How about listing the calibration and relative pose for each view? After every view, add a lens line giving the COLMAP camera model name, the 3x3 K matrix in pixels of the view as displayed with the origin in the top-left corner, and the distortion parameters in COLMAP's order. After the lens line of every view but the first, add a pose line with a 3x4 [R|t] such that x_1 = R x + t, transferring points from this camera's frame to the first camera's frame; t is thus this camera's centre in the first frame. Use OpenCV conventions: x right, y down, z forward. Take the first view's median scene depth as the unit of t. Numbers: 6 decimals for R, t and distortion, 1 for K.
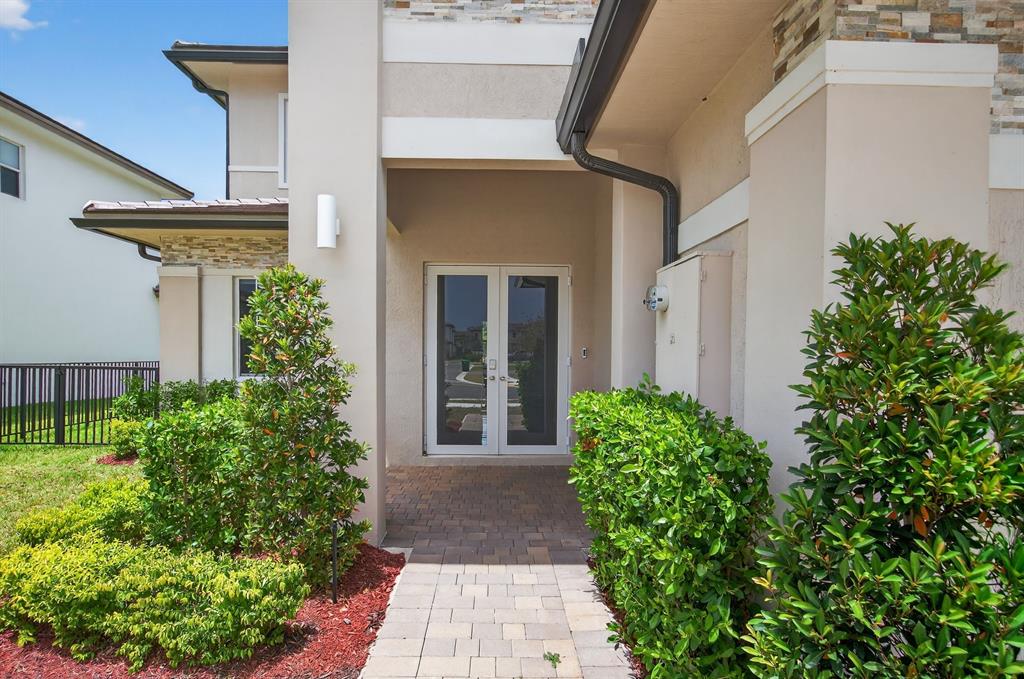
lens RADIAL K [[529.1, 0, 509.9], [0, 529.1, 346.2], [0, 0, 1]] dist [-0.000292, 0.000062]
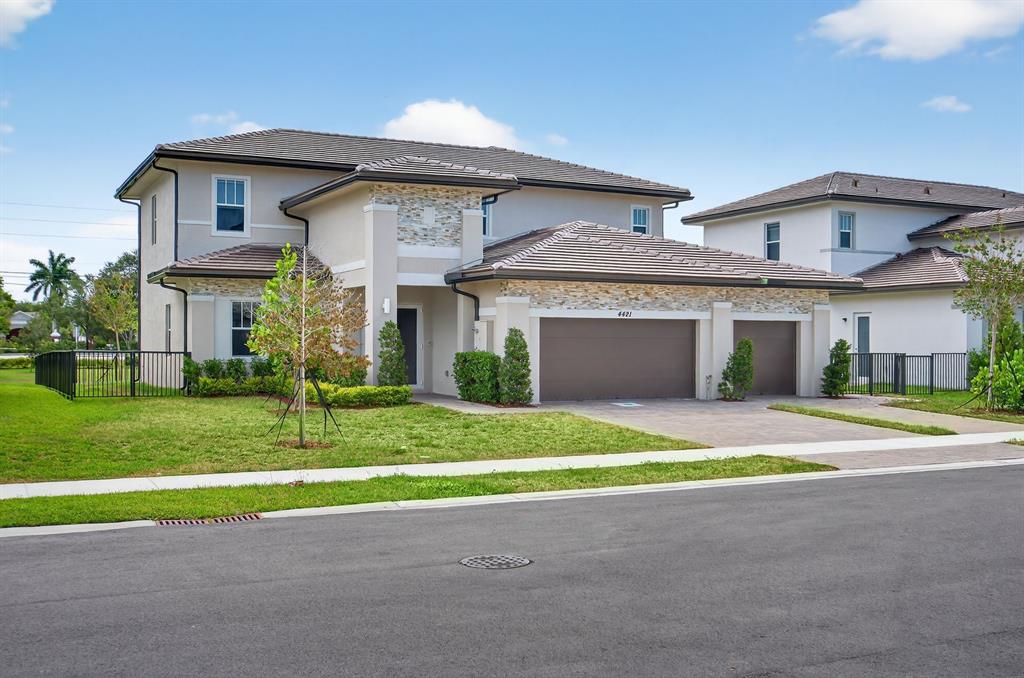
lens RADIAL K [[1045.2, 0, 511.4], [0, 1045.2, 339.2], [0, 0, 1]] dist [-0.001018, 0.000000]
pose [[0.901193, -0.003641, 0.433404, -1.478605], [0.002602, 0.999992, 0.002991, -0.013025], [-0.433411, -0.001568, 0.901195, -3.192547]]
